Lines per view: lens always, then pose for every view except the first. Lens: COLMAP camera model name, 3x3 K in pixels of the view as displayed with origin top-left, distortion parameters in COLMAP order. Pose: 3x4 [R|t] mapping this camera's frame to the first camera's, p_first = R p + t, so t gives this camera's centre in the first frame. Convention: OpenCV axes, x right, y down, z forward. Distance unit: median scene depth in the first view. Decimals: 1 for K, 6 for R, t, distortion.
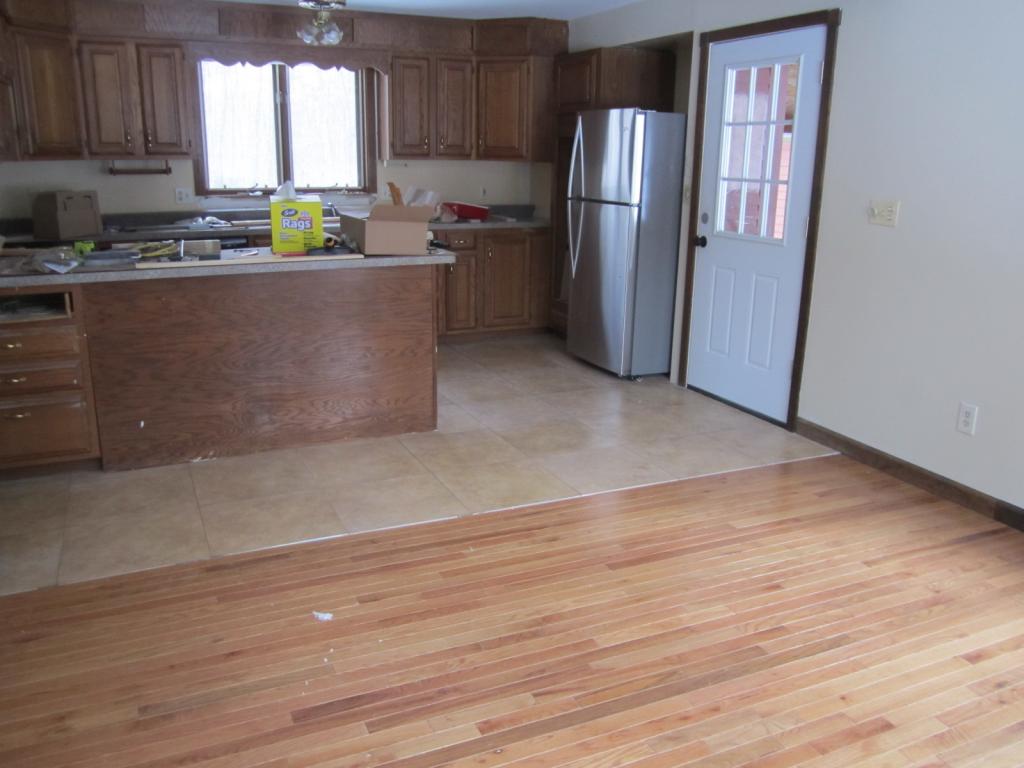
lens RADIAL K [[860.4, 0, 509.2], [0, 860.4, 386.2], [0, 0, 1]] dist [-0.049453, 0.025581]
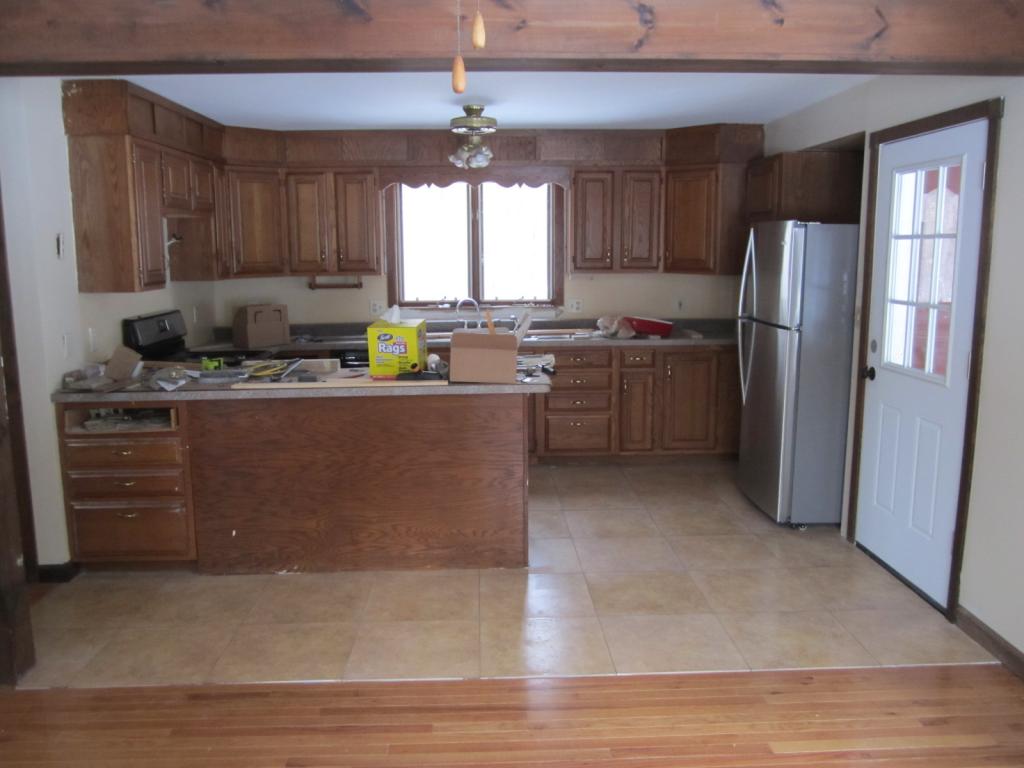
lens RADIAL K [[860.4, 0, 513.7], [0, 860.4, 388.5], [0, 0, 1]] dist [-0.049453, 0.025581]
pose [[0.927155, 0.043418, -0.372154, 0.227881], [-0.080740, 0.993079, -0.085289, -0.058518], [0.365875, 0.109124, 0.924244, 0.106280]]
